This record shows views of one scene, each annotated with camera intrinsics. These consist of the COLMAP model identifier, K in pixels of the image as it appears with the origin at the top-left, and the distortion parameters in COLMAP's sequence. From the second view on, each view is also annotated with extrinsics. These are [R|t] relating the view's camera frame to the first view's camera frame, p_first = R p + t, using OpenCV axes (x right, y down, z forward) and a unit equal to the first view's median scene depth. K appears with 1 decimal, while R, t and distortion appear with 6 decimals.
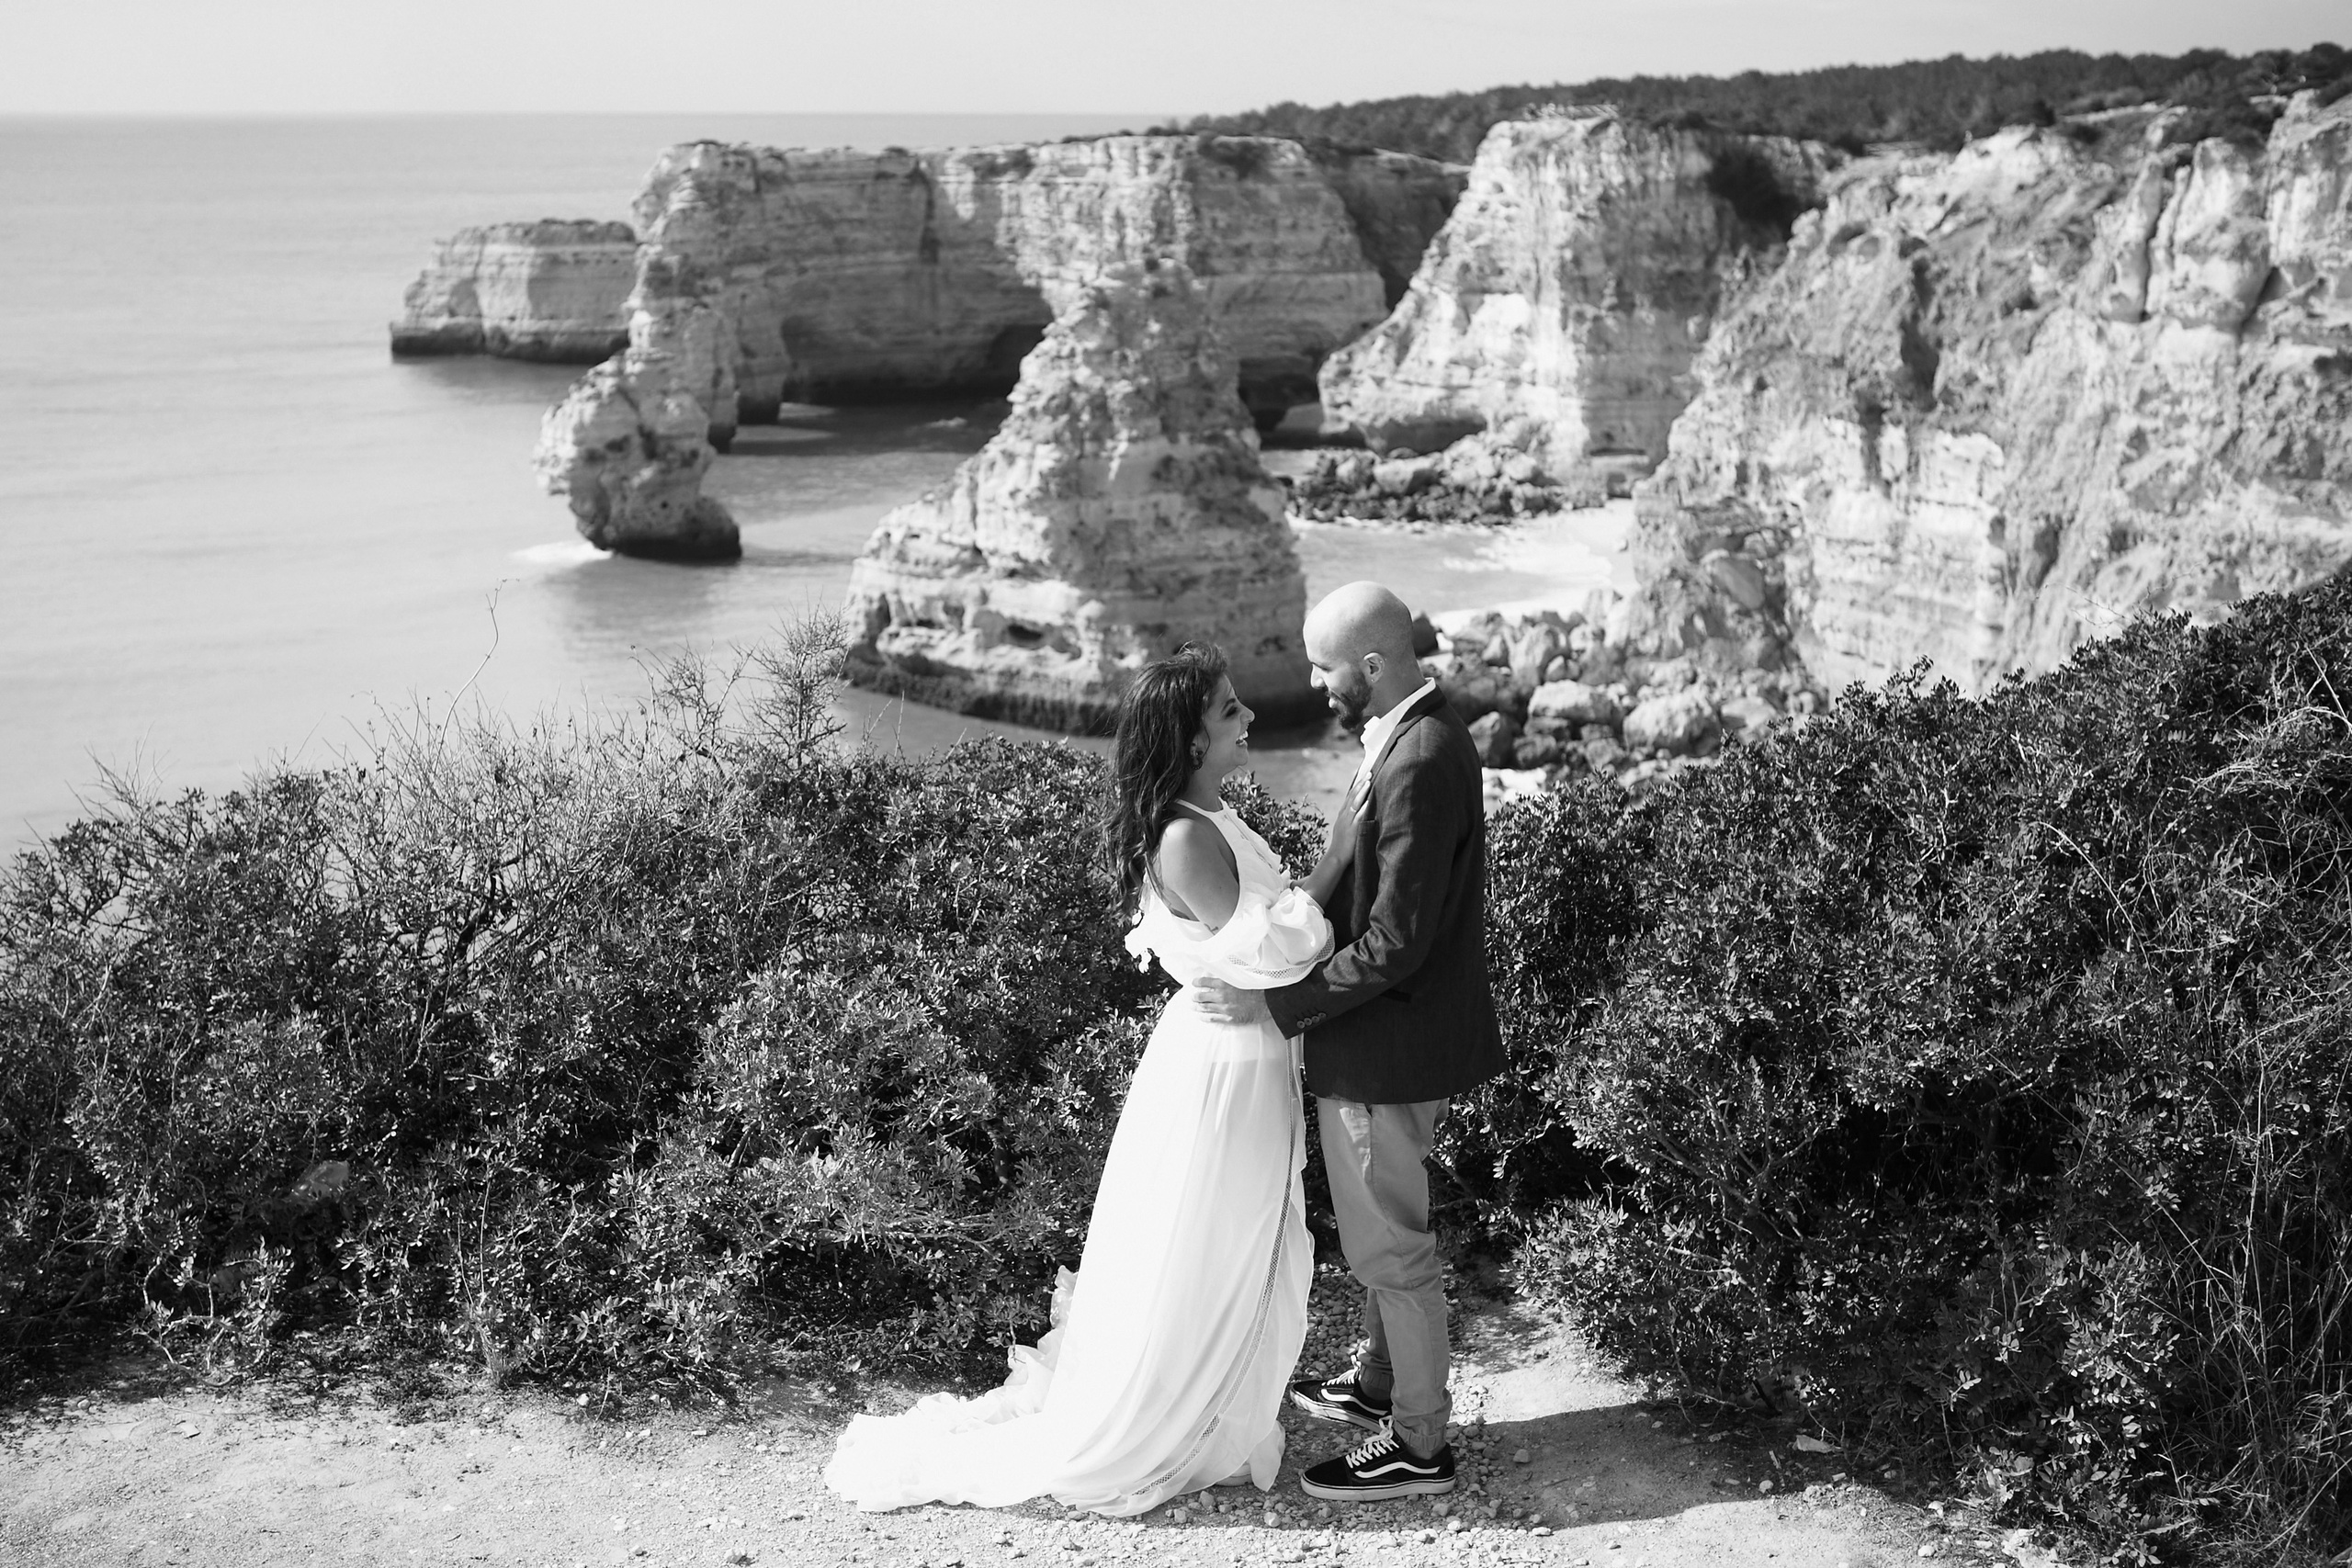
lens RADIAL K [[2749.1, 0, 1176.0], [0, 2749.1, 719.0], [0, 0, 1]] dist [-0.037656, 0.074792]
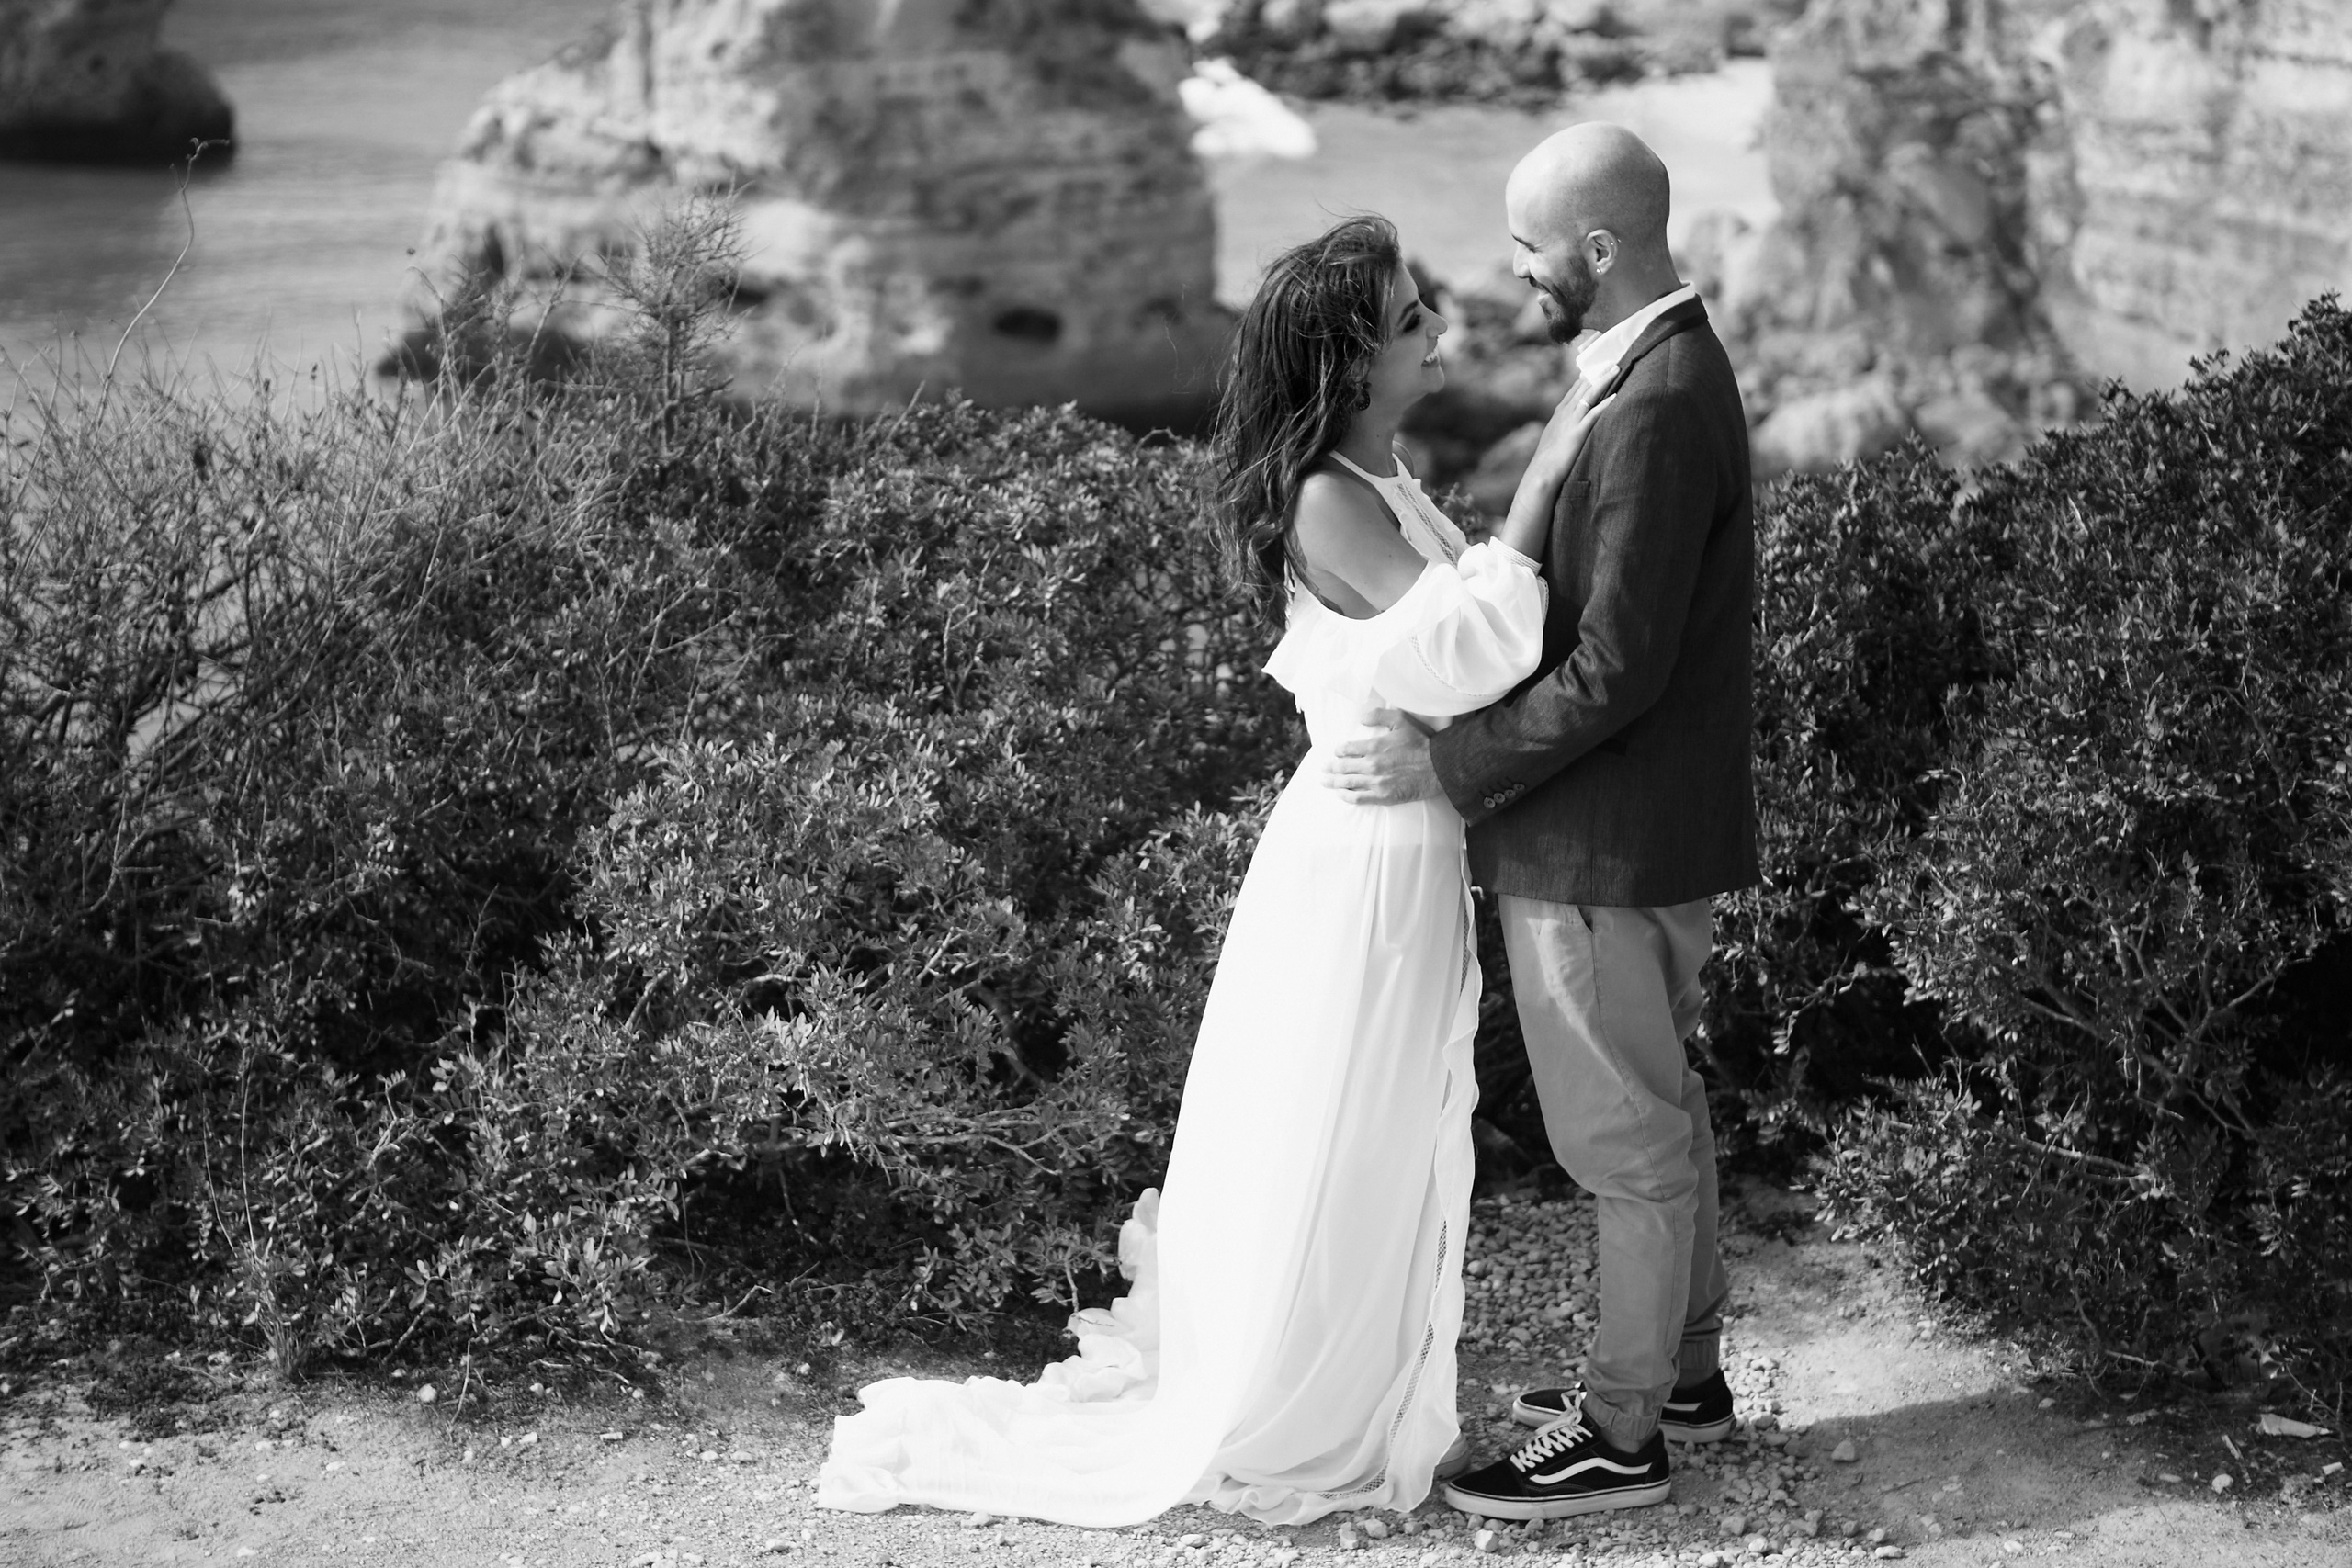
lens RADIAL K [[4806.5, 0, 1186.8], [0, 4806.5, 748.7], [0, 0, 1]] dist [0.213790, 0.070568]
pose [[0.998037, -0.009532, 0.061895, -0.095565], [0.005918, 0.998281, 0.058314, 0.025495], [-0.062345, -0.057833, 0.996378, -0.142669]]
